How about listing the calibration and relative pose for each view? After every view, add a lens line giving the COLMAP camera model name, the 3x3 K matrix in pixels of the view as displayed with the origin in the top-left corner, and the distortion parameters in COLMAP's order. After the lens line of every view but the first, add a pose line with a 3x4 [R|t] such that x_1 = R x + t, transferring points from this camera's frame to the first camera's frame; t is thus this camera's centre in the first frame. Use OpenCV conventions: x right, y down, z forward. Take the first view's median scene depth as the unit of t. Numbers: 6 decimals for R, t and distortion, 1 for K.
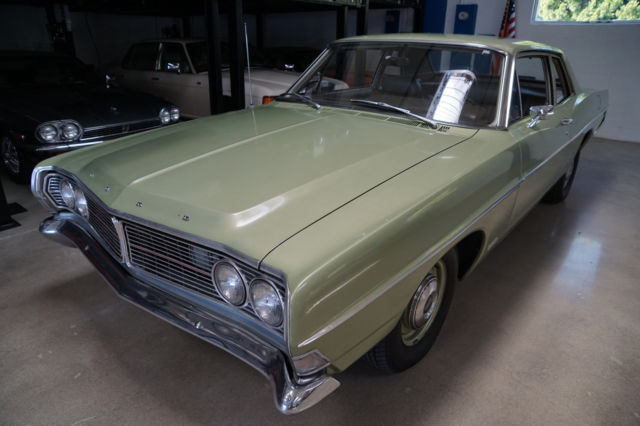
lens RADIAL K [[433.9, 0, 322.3], [0, 433.9, 220.5], [0, 0, 1]] dist [-0.148567, 0.101136]
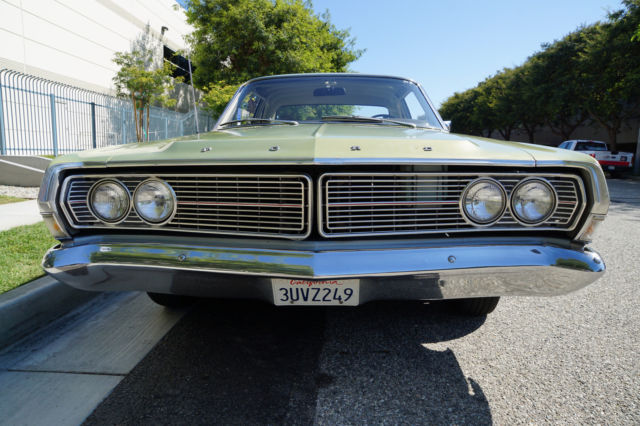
lens RADIAL K [[433.9, 0, 322.3], [0, 433.9, 220.5], [0, 0, 1]] dist [-0.148567, 0.101136]
pose [[0.797222, -0.111215, 0.593354, -0.794159], [0.244794, 0.958005, -0.149339, 0.171181], [-0.551827, 0.264306, 0.790967, 0.273847]]
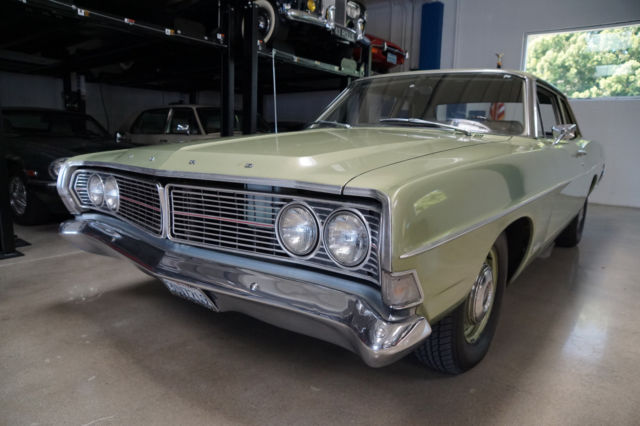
lens RADIAL K [[433.9, 0, 322.3], [0, 433.9, 220.5], [0, 0, 1]] dist [-0.148567, 0.101136]
pose [[0.999571, 0.006564, 0.028559, -0.129731], [-0.000454, 0.977943, -0.208874, 0.217591], [-0.029300, 0.208771, 0.977526, 0.069064]]
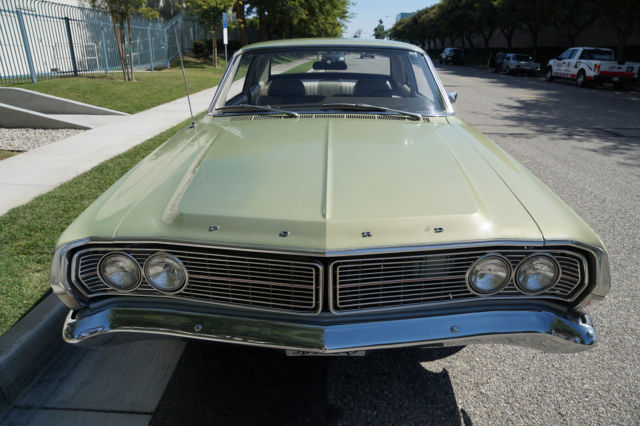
lens RADIAL K [[433.9, 0, 322.3], [0, 433.9, 220.5], [0, 0, 1]] dist [-0.148567, 0.101136]
pose [[0.785999, -0.250270, 0.565305, -0.767094], [0.252448, 0.964617, 0.076050, -0.120131], [-0.564336, 0.082935, 0.821369, 0.234438]]
